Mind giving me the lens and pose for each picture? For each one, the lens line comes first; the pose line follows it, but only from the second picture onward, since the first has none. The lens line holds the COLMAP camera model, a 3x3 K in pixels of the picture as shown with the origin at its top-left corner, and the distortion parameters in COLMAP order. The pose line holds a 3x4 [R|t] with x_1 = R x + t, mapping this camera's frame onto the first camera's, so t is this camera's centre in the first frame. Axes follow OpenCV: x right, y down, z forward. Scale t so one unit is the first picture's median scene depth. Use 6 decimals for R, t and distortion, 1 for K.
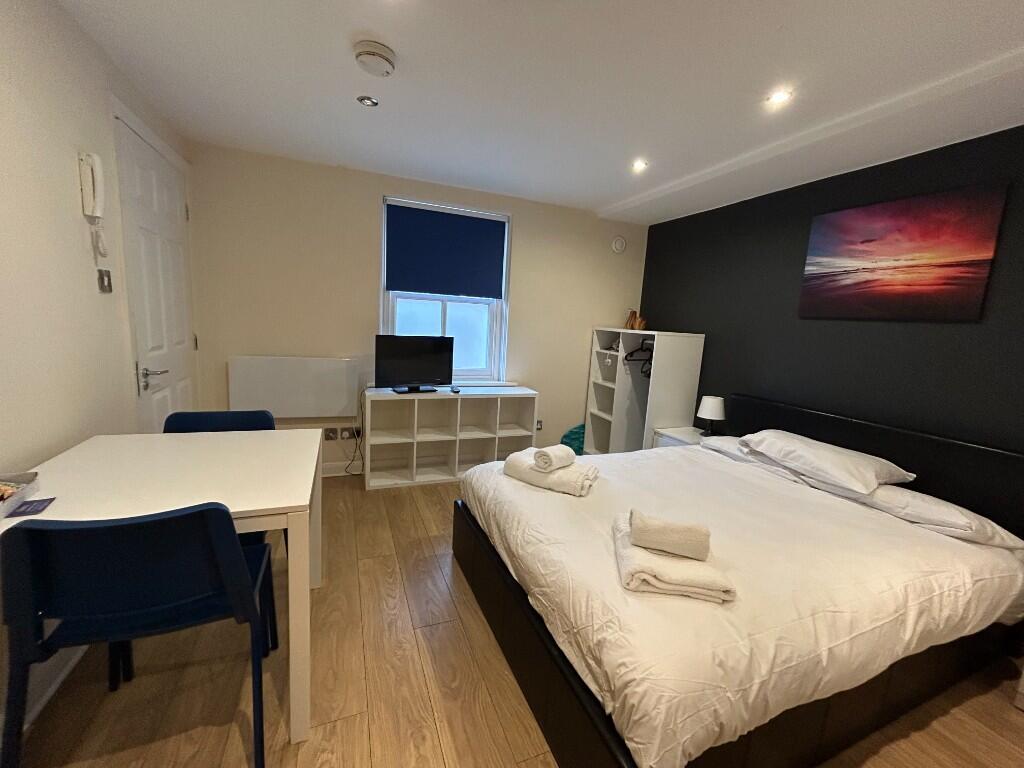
lens RADIAL K [[412.0, 0, 512.1], [0, 412.0, 381.0], [0, 0, 1]] dist [0.000521, 0.000088]
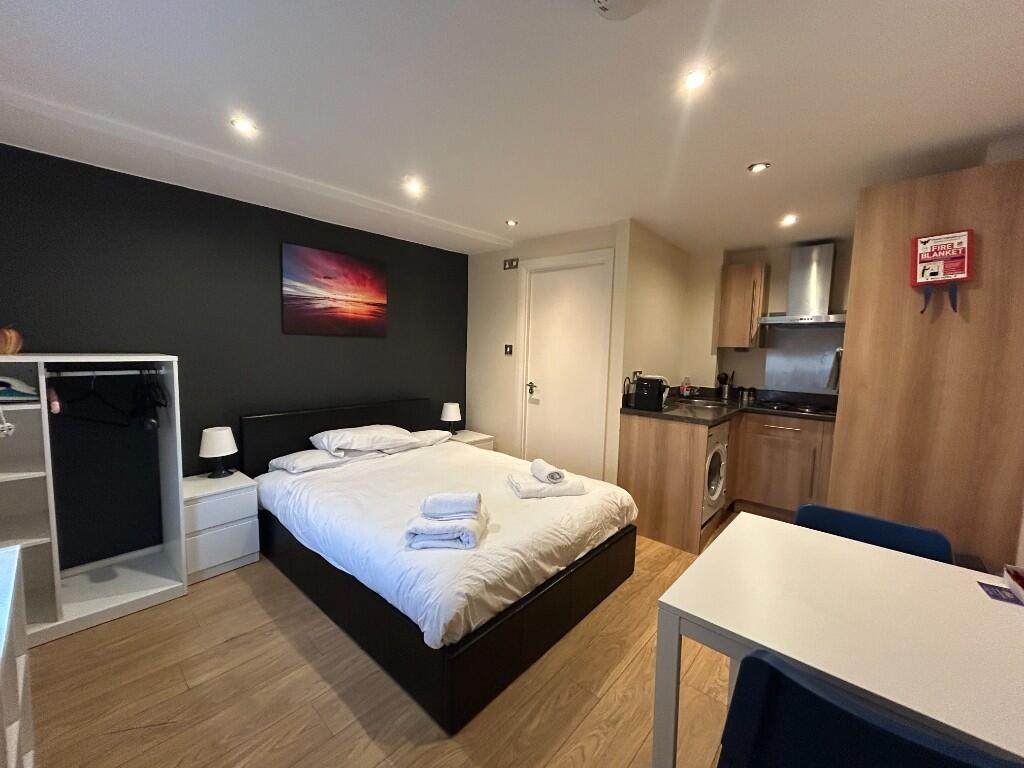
lens RADIAL K [[412.0, 0, 508.8], [0, 412.0, 382.1], [0, 0, 1]] dist [0.000521, 0.000088]
pose [[-0.425338, -0.148096, 0.892836, -0.655140], [0.082685, 0.976036, 0.201287, -0.230601], [-0.901250, 0.159439, -0.402900, 1.078741]]
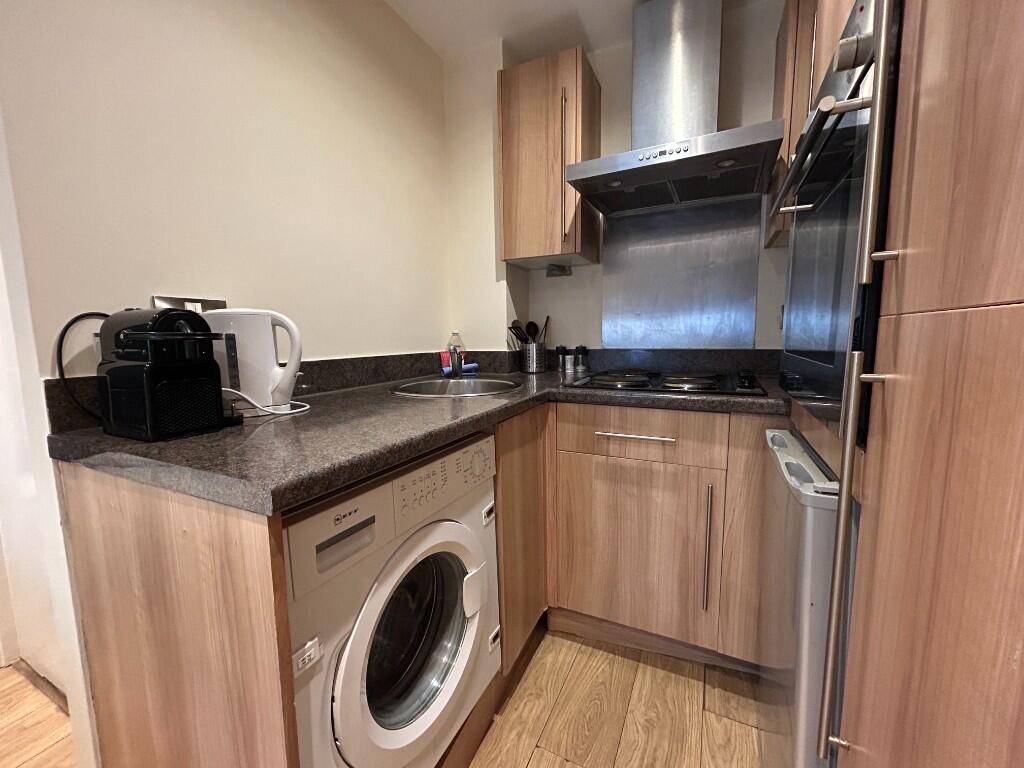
lens RADIAL K [[412.0, 0, 513.9], [0, 412.0, 383.1], [0, 0, 1]] dist [0.000521, 0.000088]
pose [[-0.659535, -0.135625, 0.739337, -0.436931], [0.088421, 0.962761, 0.255487, -0.114361], [-0.746455, 0.233876, -0.622982, 0.703135]]
